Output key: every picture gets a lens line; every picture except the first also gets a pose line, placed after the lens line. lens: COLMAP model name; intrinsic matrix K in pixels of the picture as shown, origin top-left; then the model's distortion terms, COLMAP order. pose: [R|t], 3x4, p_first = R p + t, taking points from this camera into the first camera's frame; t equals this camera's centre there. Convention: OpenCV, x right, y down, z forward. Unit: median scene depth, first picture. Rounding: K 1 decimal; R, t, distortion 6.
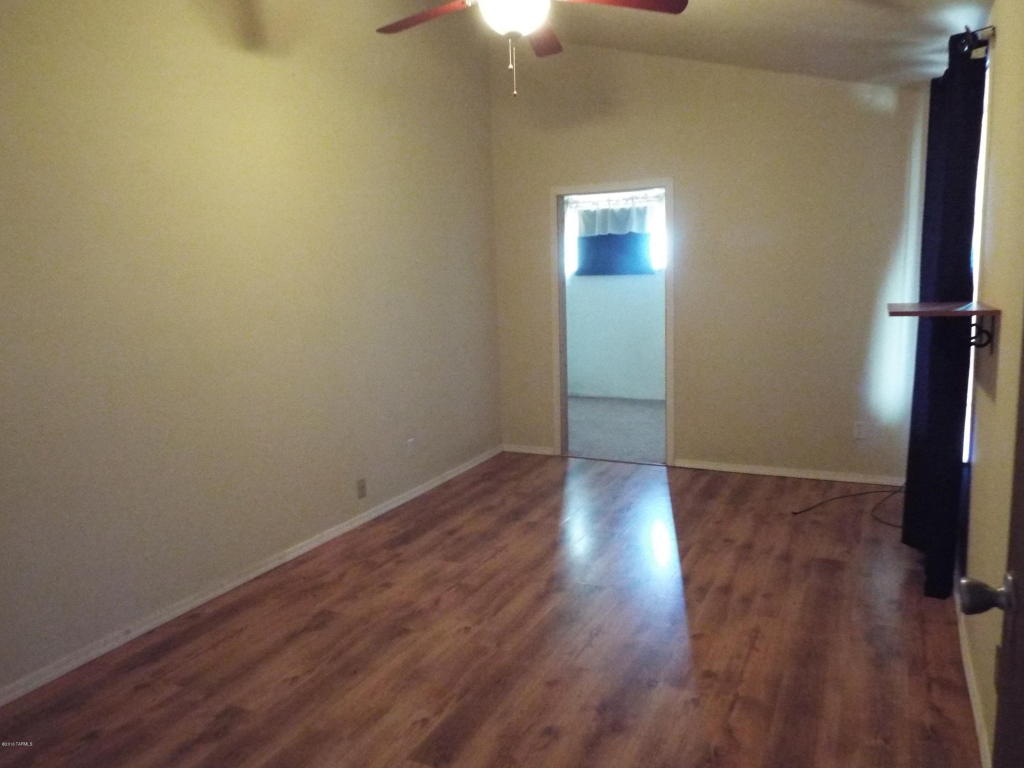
lens RADIAL K [[735.3, 0, 512.0], [0, 735.3, 384.0], [0, 0, 1]] dist [-0.047716, 0.000526]
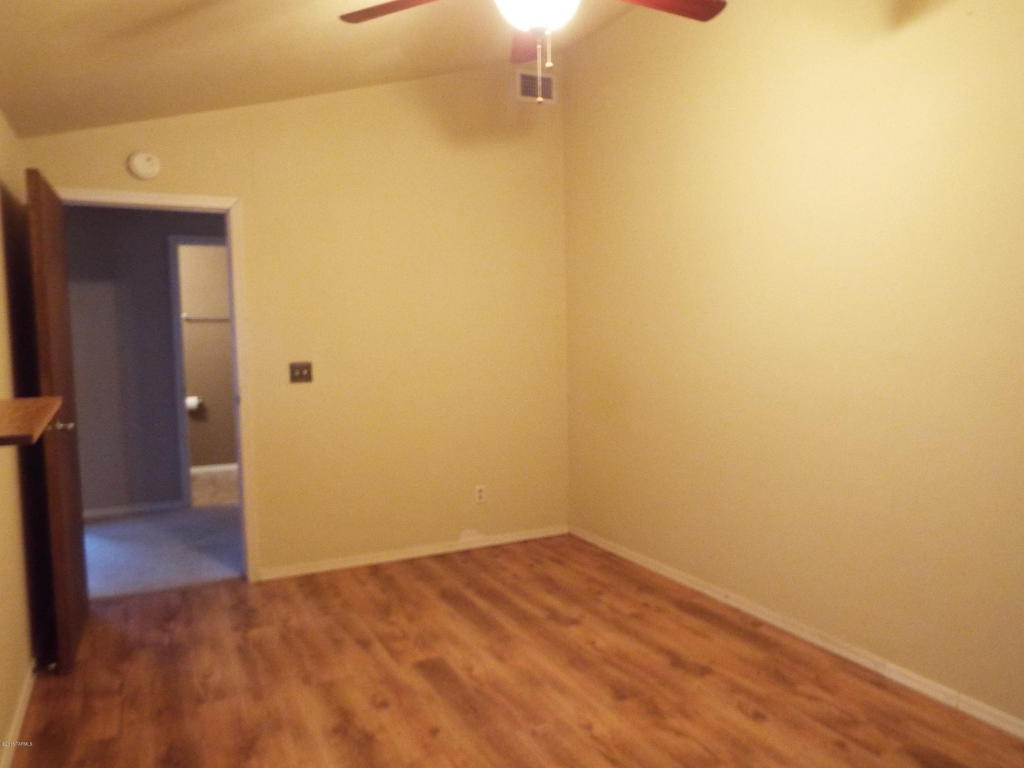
lens RADIAL K [[735.3, 0, 512.0], [0, 735.3, 384.0], [0, 0, 1]] dist [-0.047716, 0.000526]
pose [[-0.598403, 0.102458, -0.794617, 0.645884], [-0.087910, 0.977405, 0.192230, -0.218252], [0.796358, 0.184885, -0.575875, 1.395547]]
